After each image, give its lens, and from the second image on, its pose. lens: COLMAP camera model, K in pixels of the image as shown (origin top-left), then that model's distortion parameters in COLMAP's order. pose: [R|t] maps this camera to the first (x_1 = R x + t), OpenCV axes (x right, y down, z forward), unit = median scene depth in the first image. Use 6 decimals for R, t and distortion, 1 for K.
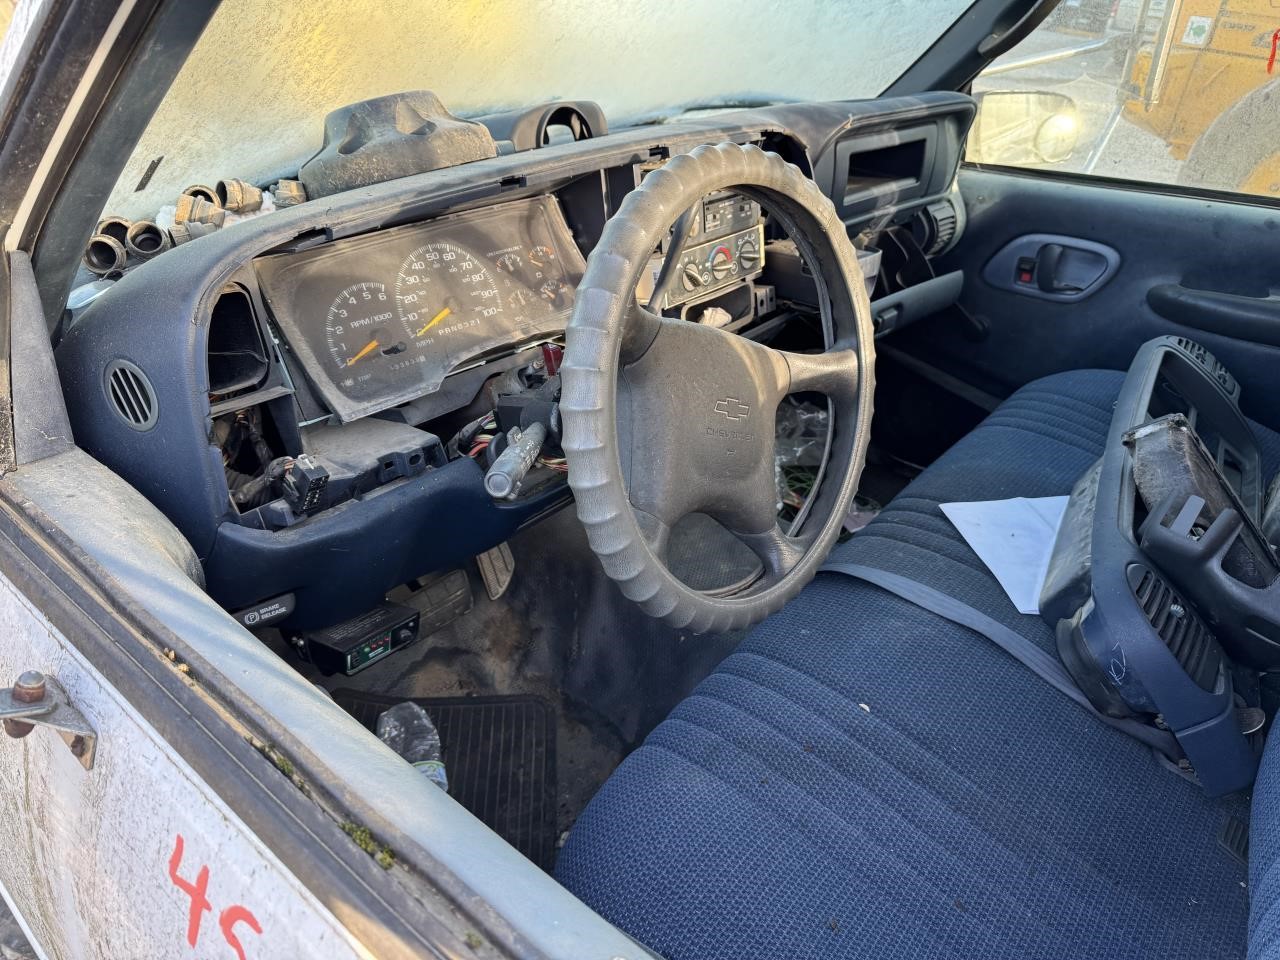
lens RADIAL K [[883.8, 0, 647.0], [0, 883.8, 486.9], [0, 0, 1]] dist [0.167737, -0.373251]
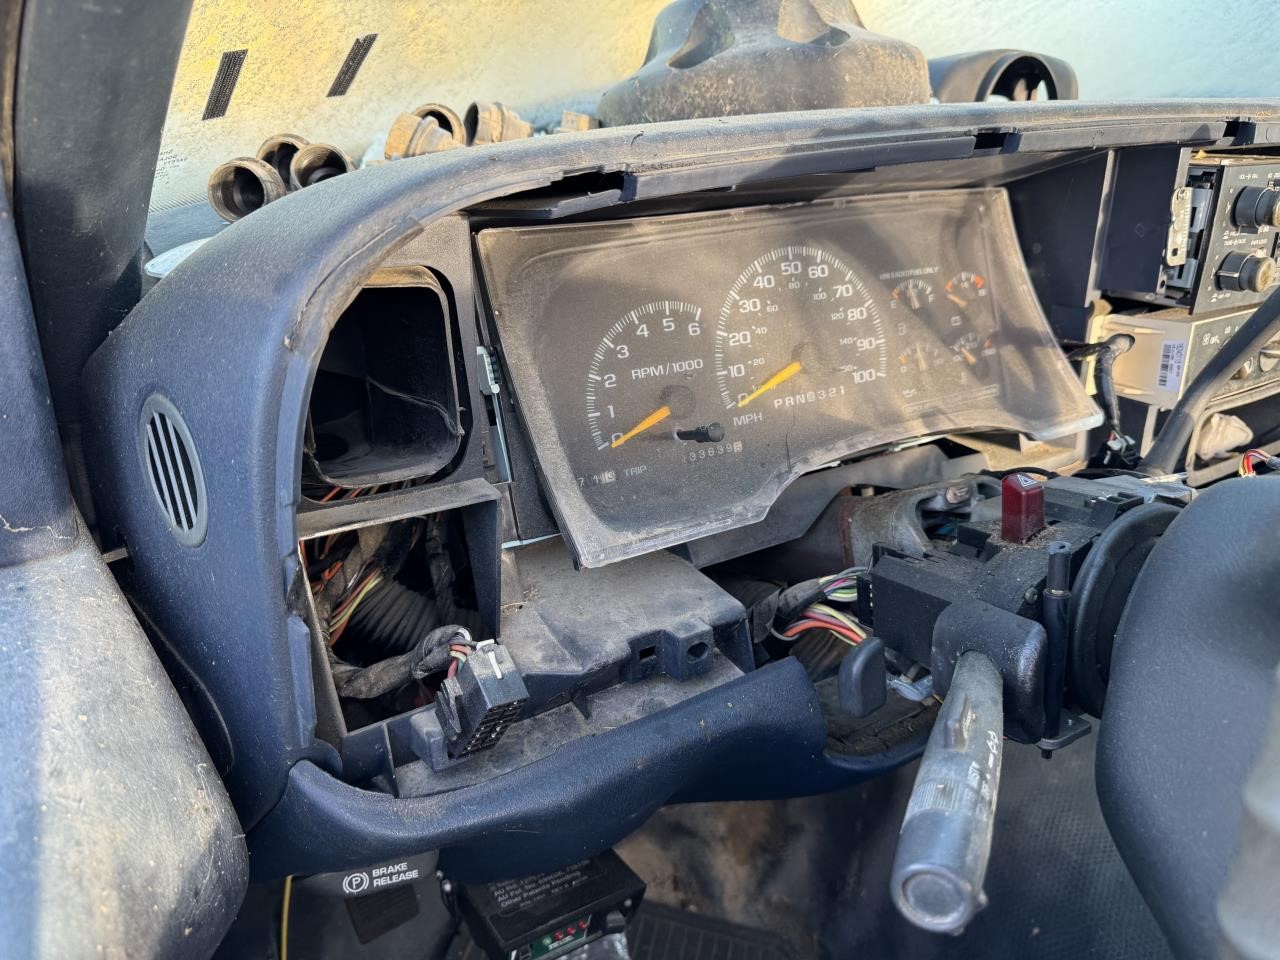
lens RADIAL K [[883.8, 0, 647.0], [0, 883.8, 486.9], [0, 0, 1]] dist [0.167737, -0.373251]
pose [[0.949187, 0.184367, -0.255055, -0.164453], [-0.191574, 0.981472, -0.003482, -0.109051], [0.249687, 0.052167, 0.966920, 0.467468]]
